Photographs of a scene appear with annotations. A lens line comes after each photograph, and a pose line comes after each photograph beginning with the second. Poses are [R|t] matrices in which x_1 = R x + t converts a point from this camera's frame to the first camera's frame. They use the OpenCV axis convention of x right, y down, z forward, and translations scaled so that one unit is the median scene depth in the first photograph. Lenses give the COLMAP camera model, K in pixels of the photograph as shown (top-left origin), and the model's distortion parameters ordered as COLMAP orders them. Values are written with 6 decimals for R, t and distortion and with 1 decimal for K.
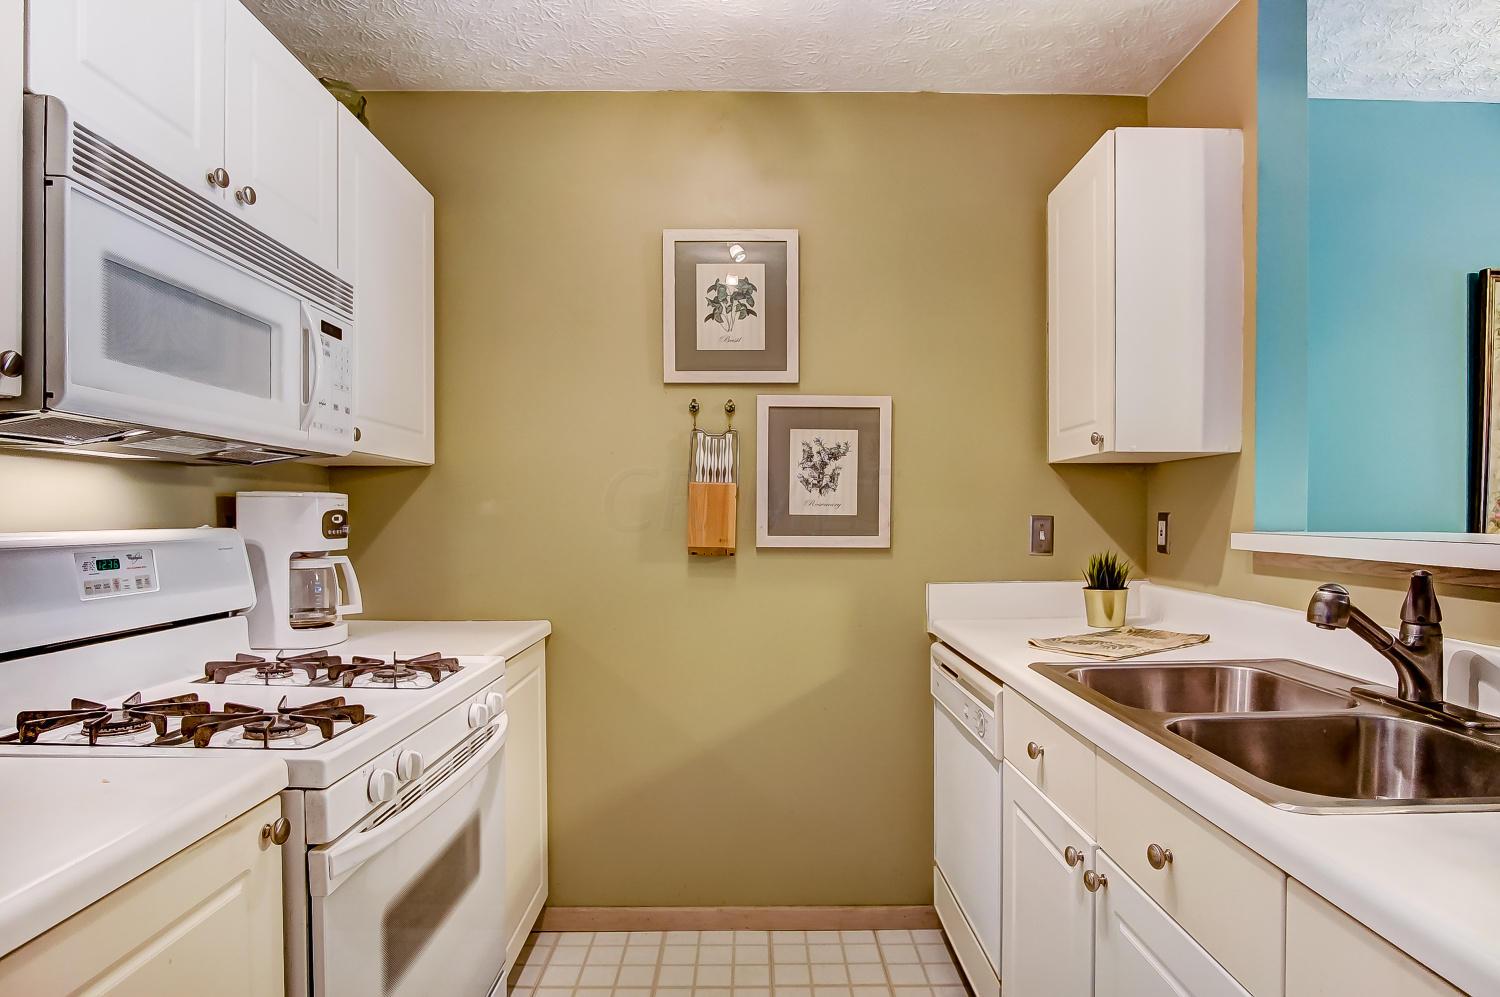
lens RADIAL K [[833.3, 0, 754.7], [0, 833.3, 526.3], [0, 0, 1]] dist [-0.001136, -0.000633]
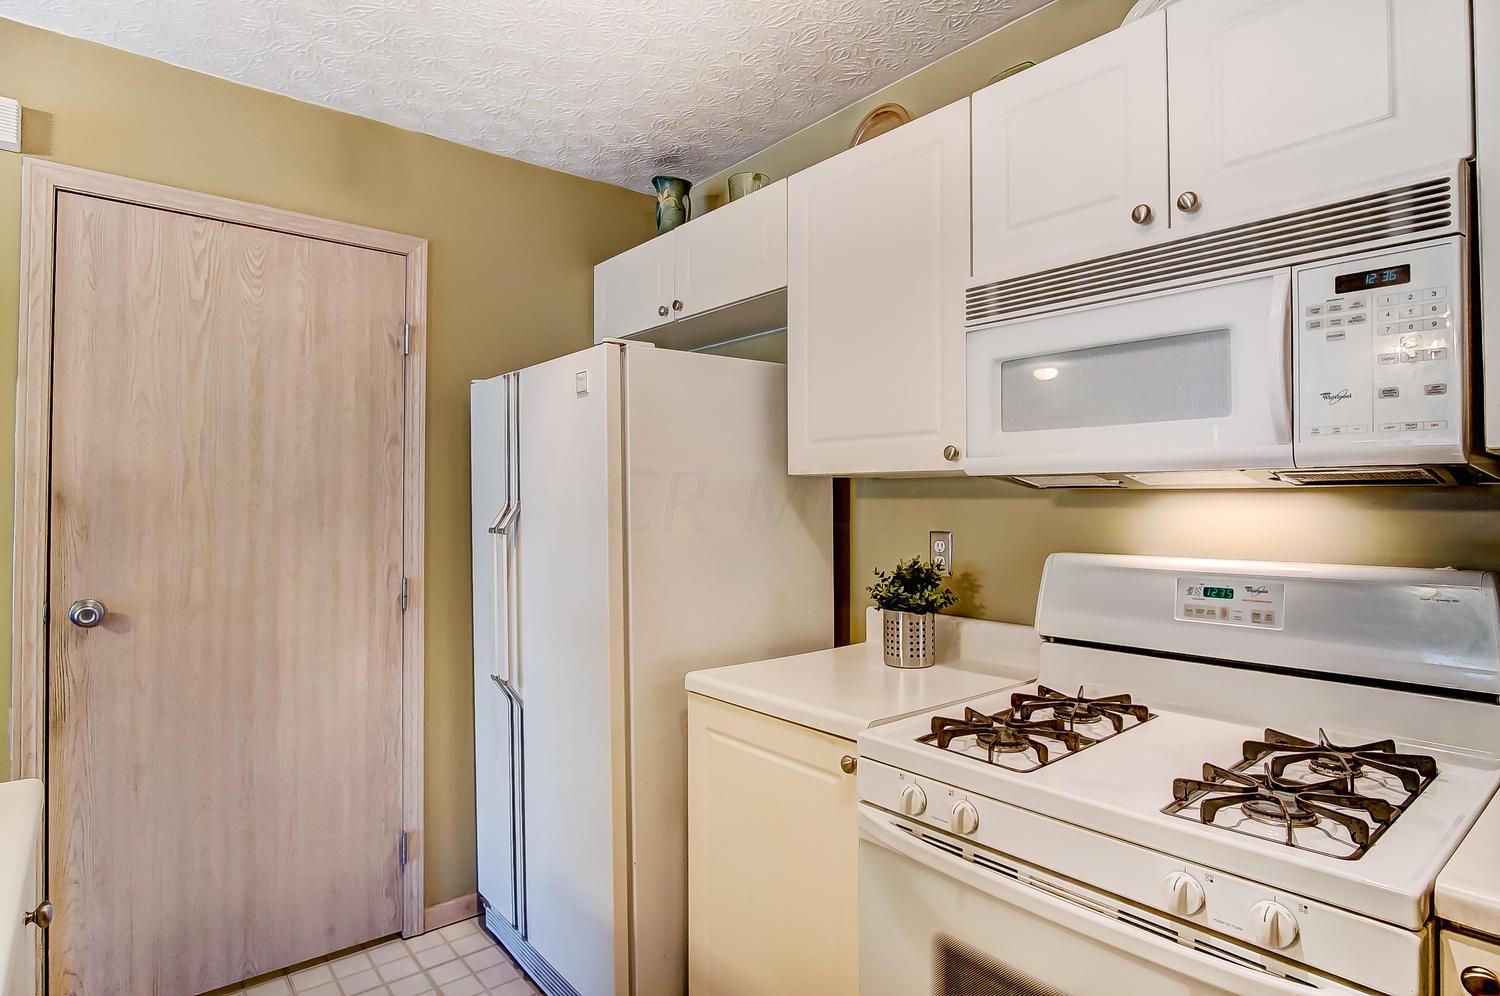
lens RADIAL K [[823.1, 0, 769.1], [0, 823.1, 497.7], [0, 0, 1]] dist [-0.002583, -0.000428]
pose [[-0.763876, -0.002174, -0.645359, 0.202520], [-0.004549, 0.999988, 0.002016, -0.045274], [0.645347, 0.004476, -0.763877, 0.866400]]
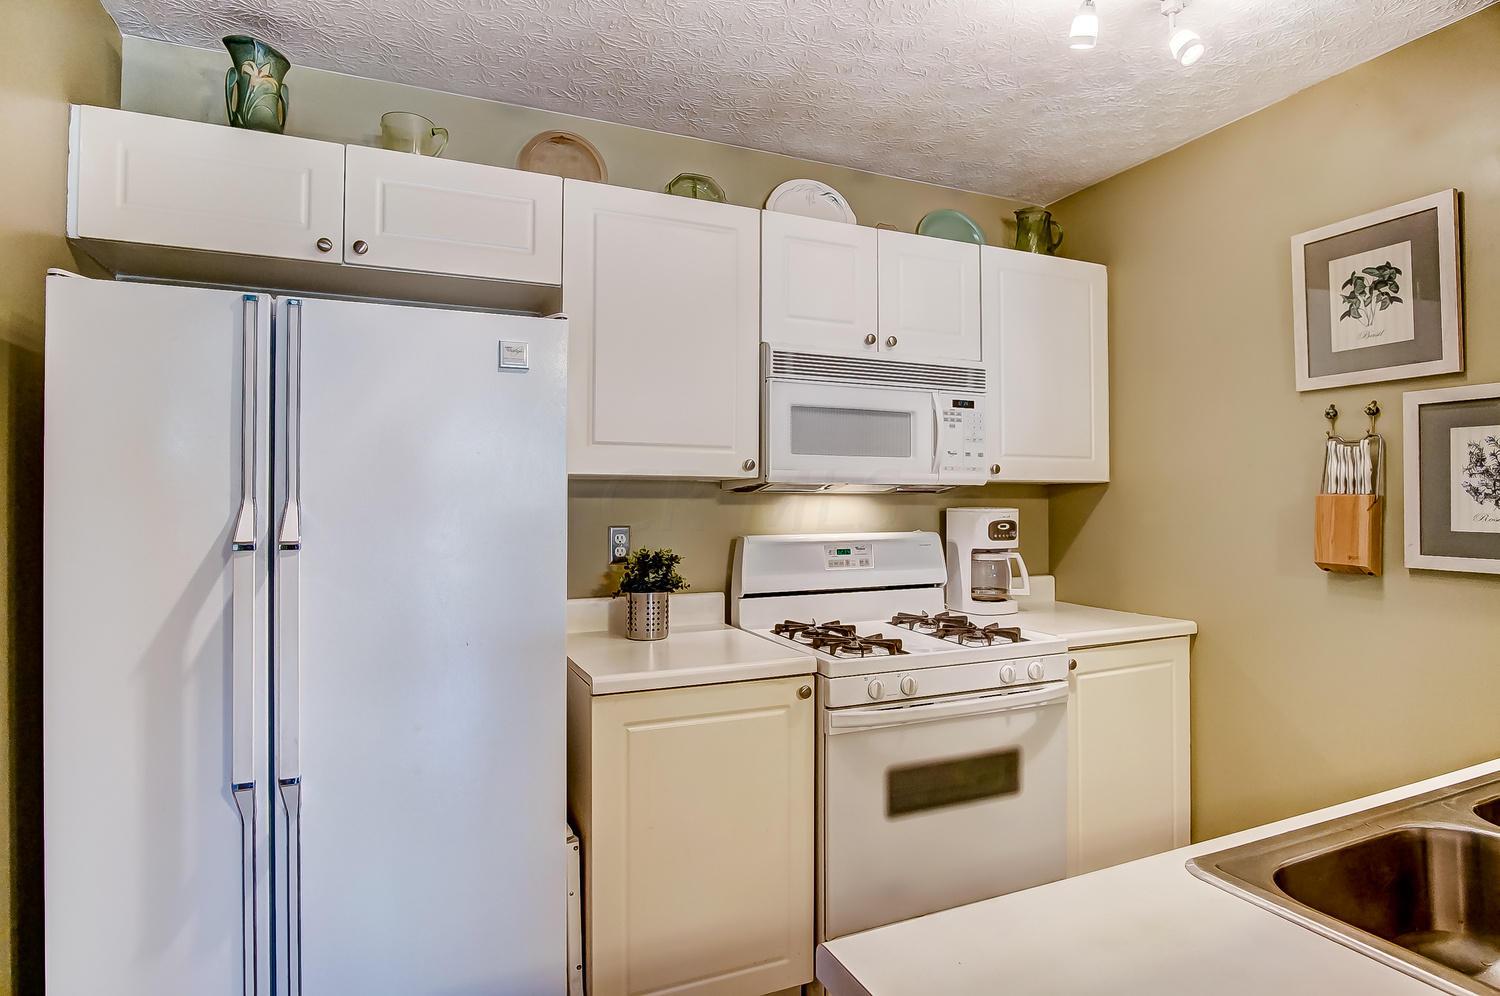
lens RADIAL K [[823.1, 0, 769.1], [0, 823.1, 497.7], [0, 0, 1]] dist [-0.002583, -0.000428]
pose [[0.413561, -0.005362, -0.910461, 0.518531], [-0.007432, 0.999929, -0.009265, -0.035486], [0.910446, 0.010599, 0.413492, 0.043576]]
